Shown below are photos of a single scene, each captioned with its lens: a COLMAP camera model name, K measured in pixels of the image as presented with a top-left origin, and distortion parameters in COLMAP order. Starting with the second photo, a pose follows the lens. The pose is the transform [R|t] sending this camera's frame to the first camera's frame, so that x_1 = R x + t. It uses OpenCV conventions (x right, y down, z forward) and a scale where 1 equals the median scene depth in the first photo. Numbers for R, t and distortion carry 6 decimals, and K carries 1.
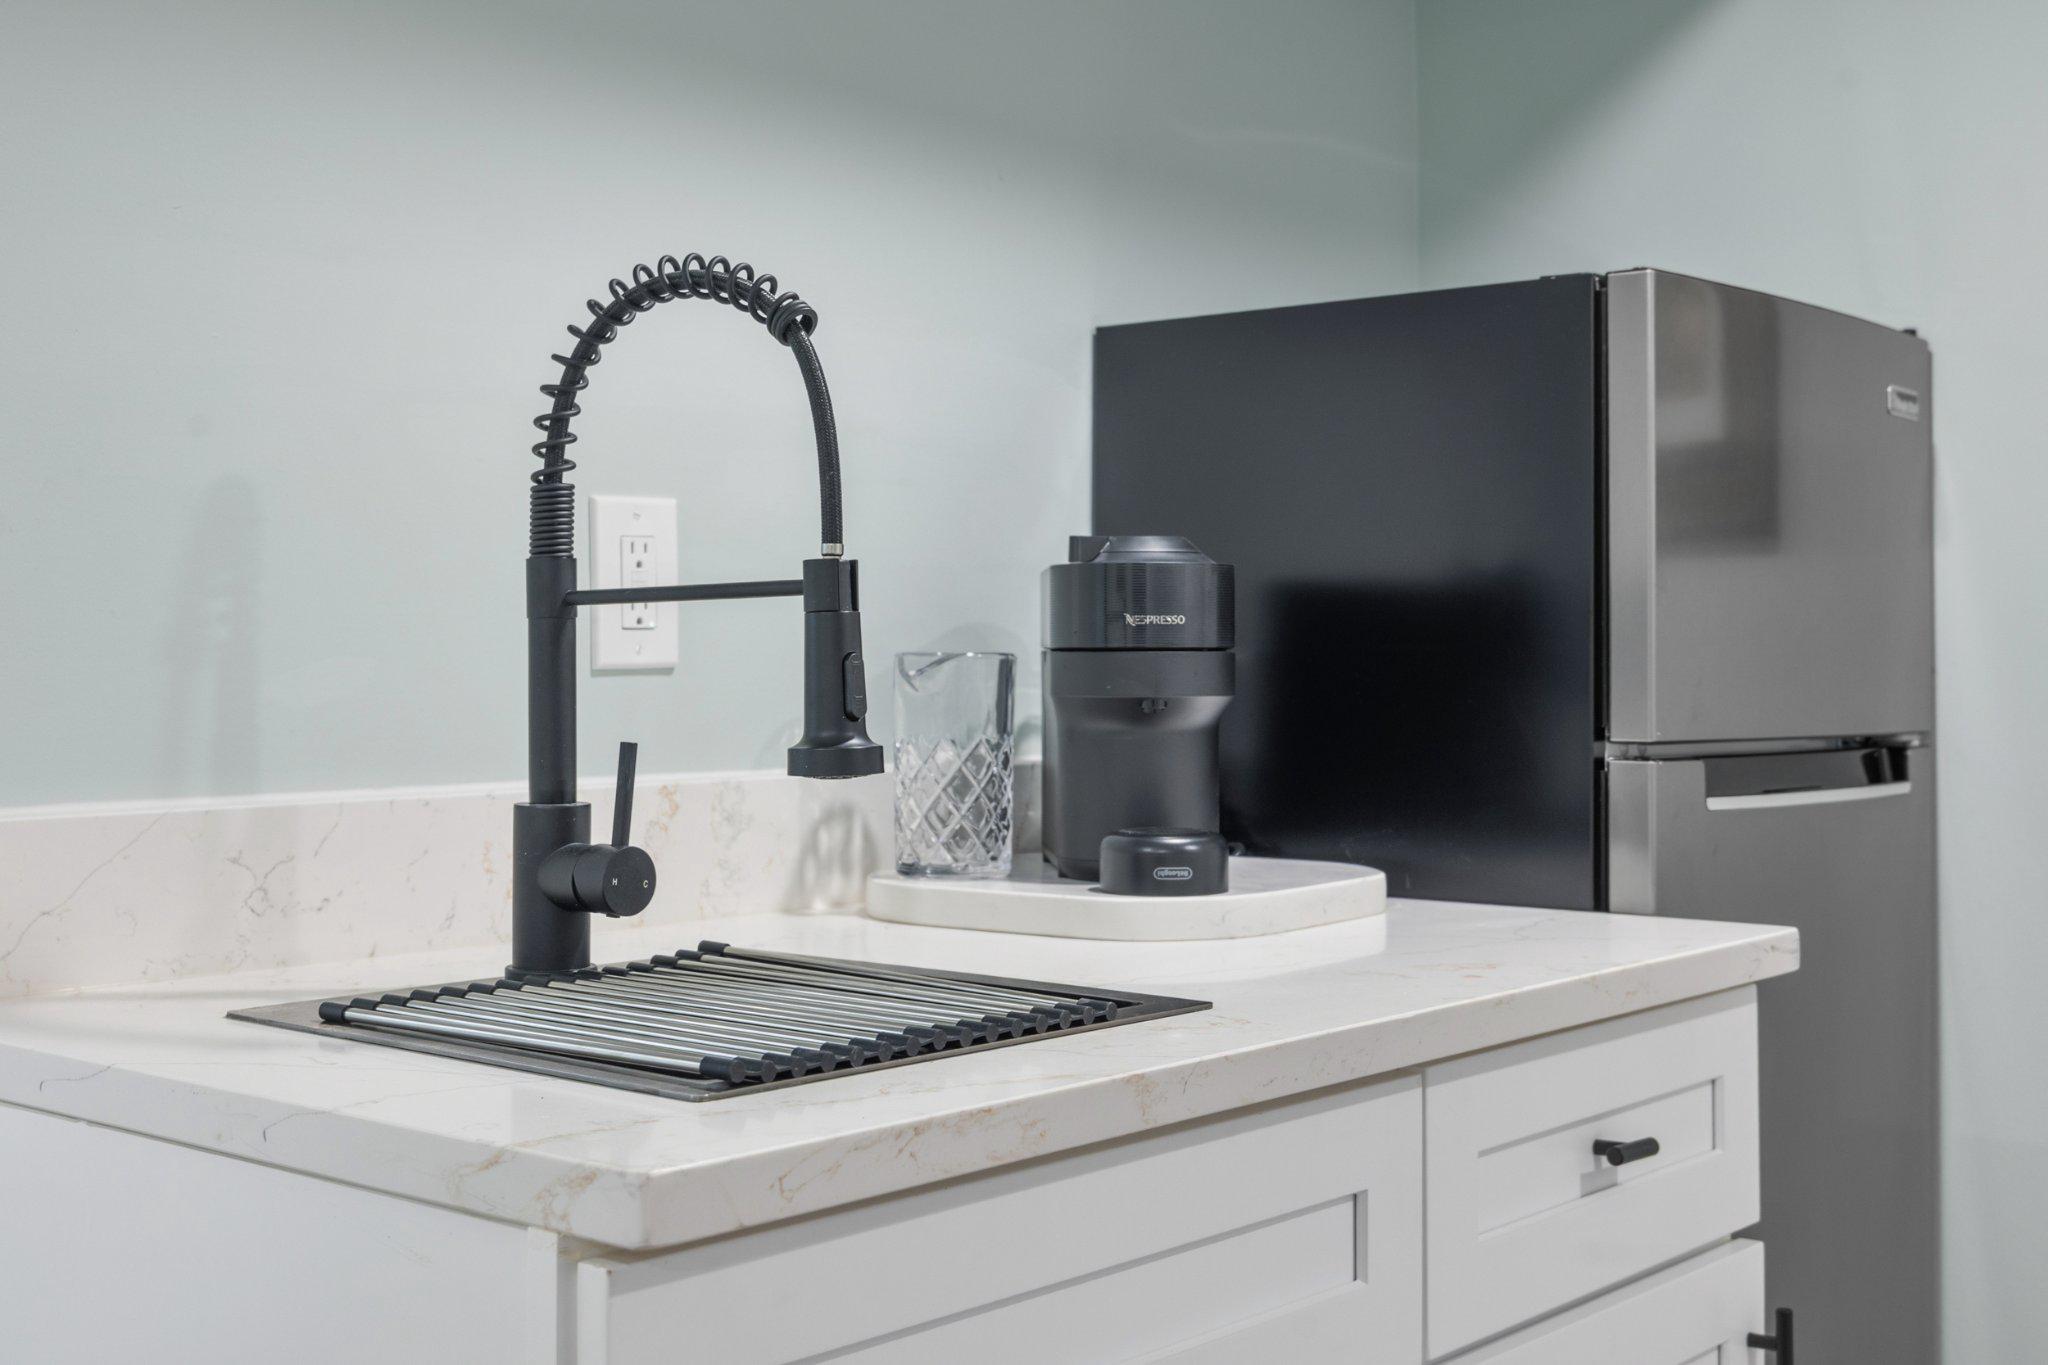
lens RADIAL K [[2508.4, 0, 1026.2], [0, 2508.4, 550.7], [0, 0, 1]] dist [0.034375, 0.028240]
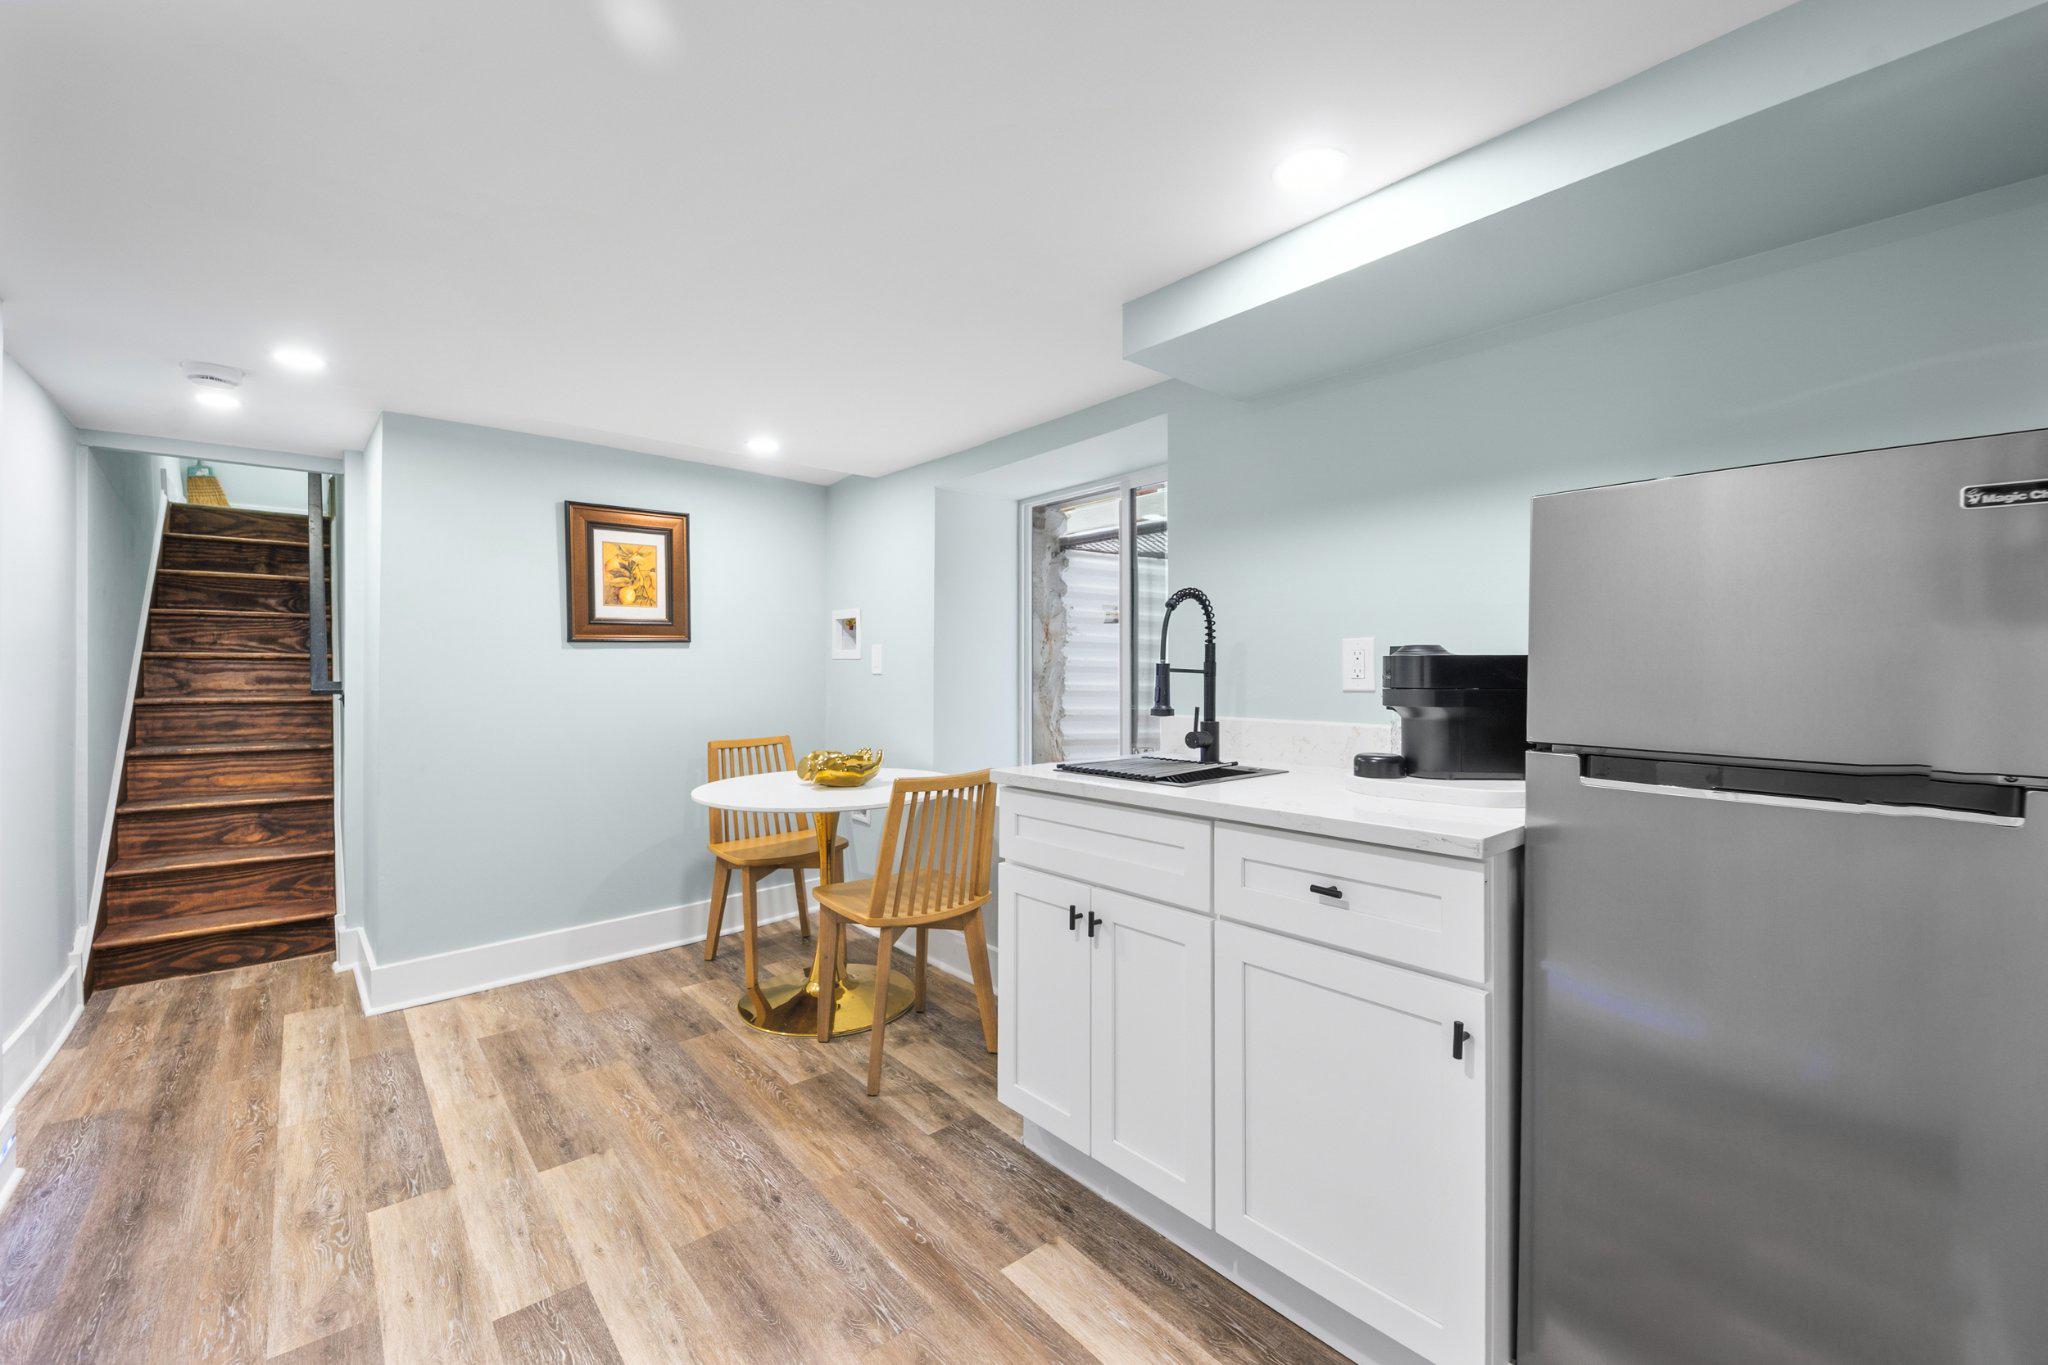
lens RADIAL K [[816.6, 0, 1022.4], [0, 816.6, 665.2], [0, 0, 1]] dist [0.020482, -0.000100]
pose [[-0.126103, -0.005884, -0.992000, 1.007914], [0.035230, 0.999325, -0.010406, 0.011283], [0.991391, -0.036260, -0.125810, 0.749680]]
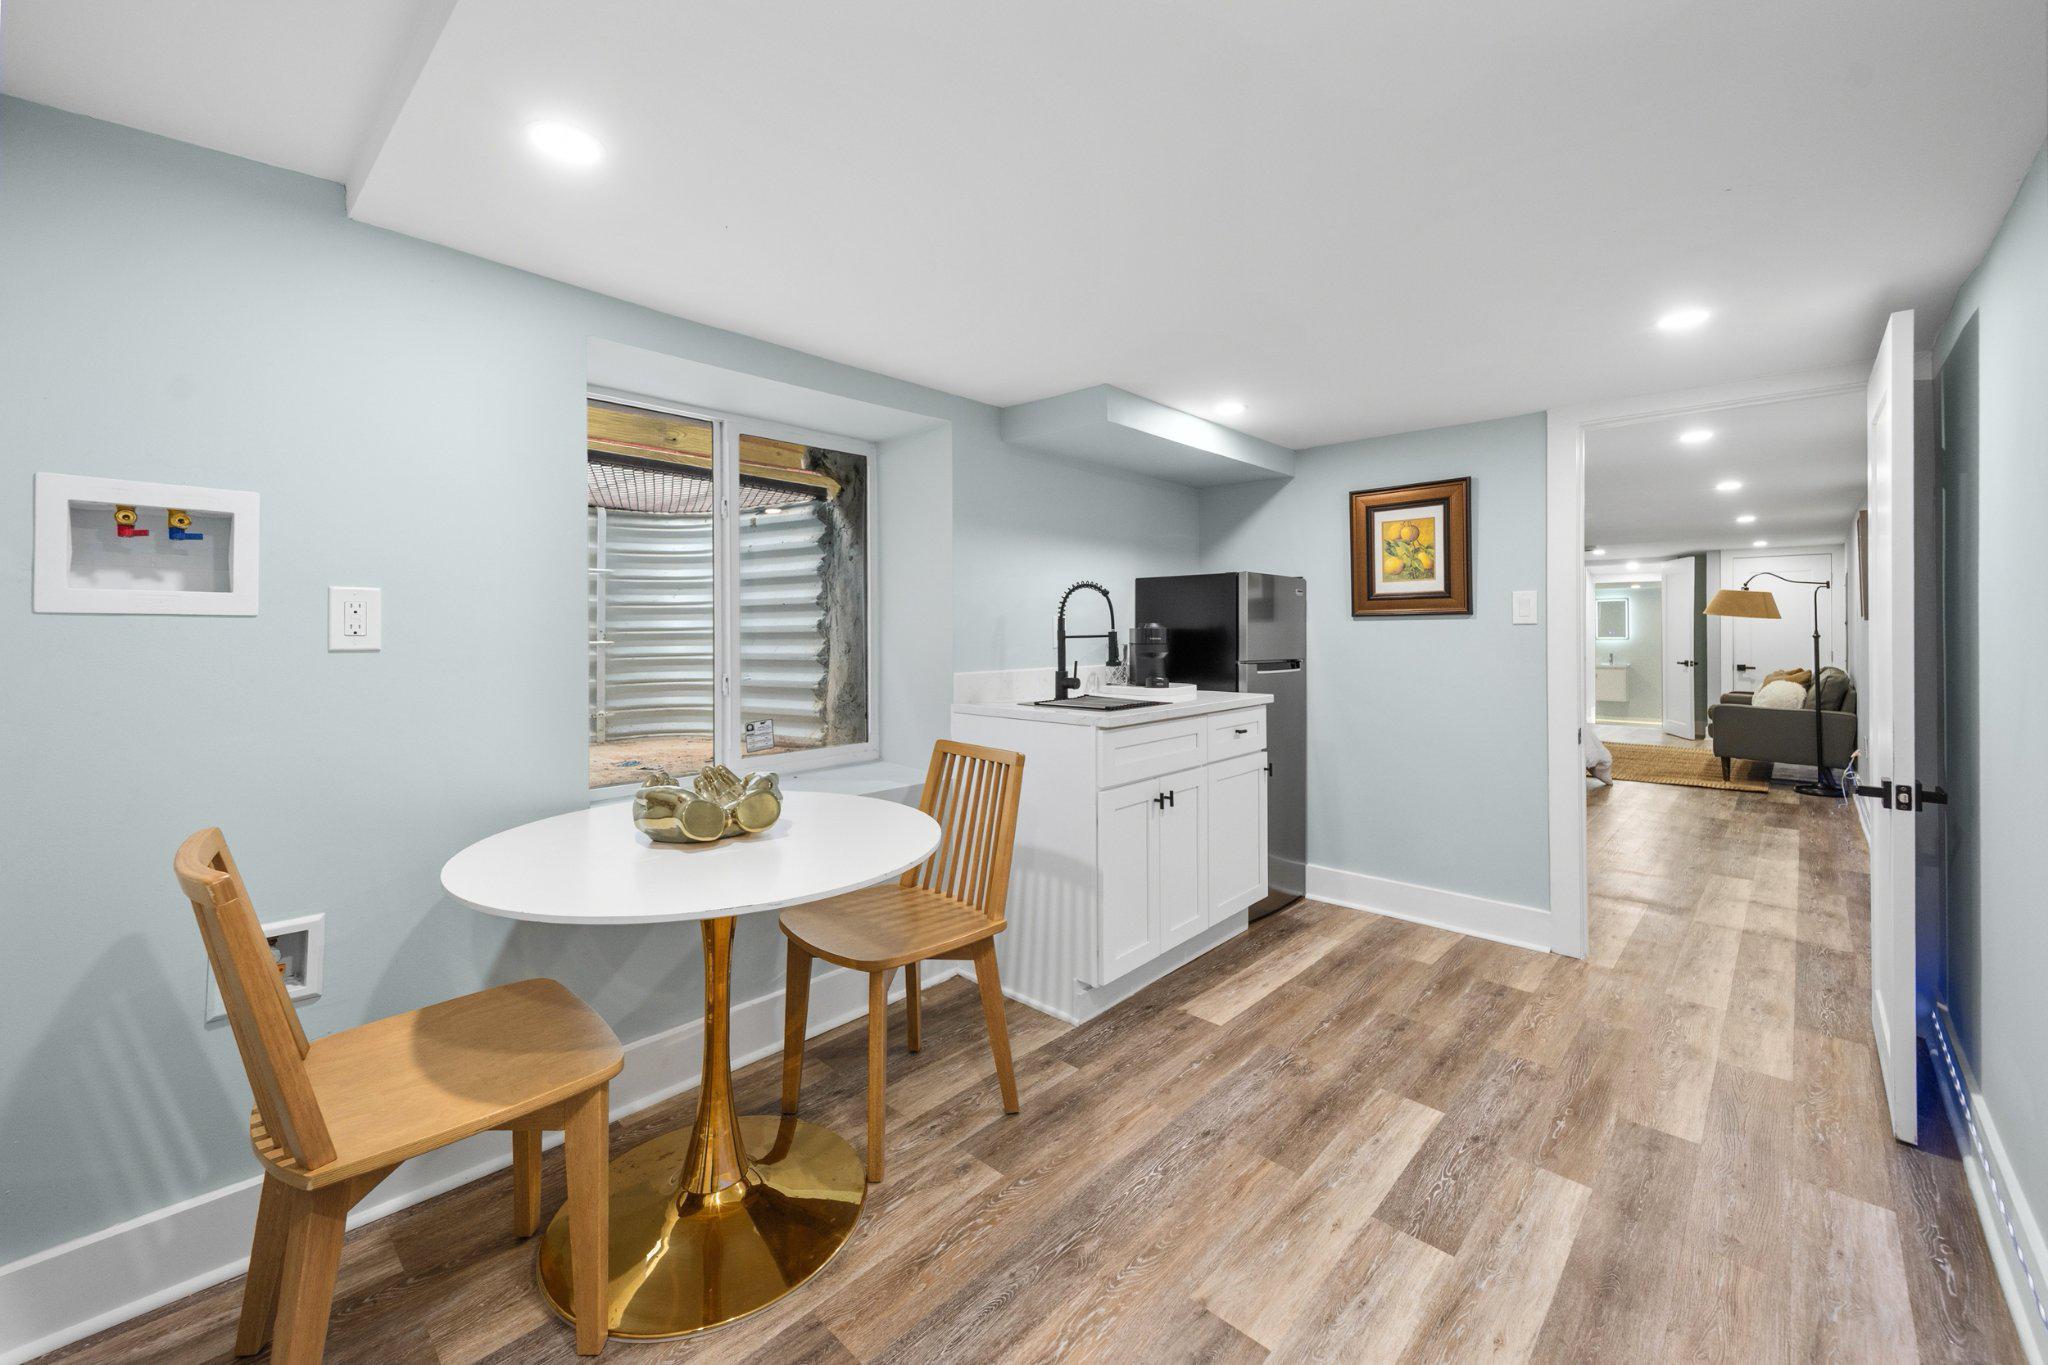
lens RADIAL K [[813.5, 0, 1017.0], [0, 813.5, 627.1], [0, 0, 1]] dist [0.066437, -0.000068]
pose [[0.999430, -0.004236, -0.033484, -0.197331], [0.005375, 0.999408, 0.033993, -0.061819], [0.033321, -0.034154, 0.998861, -0.818811]]
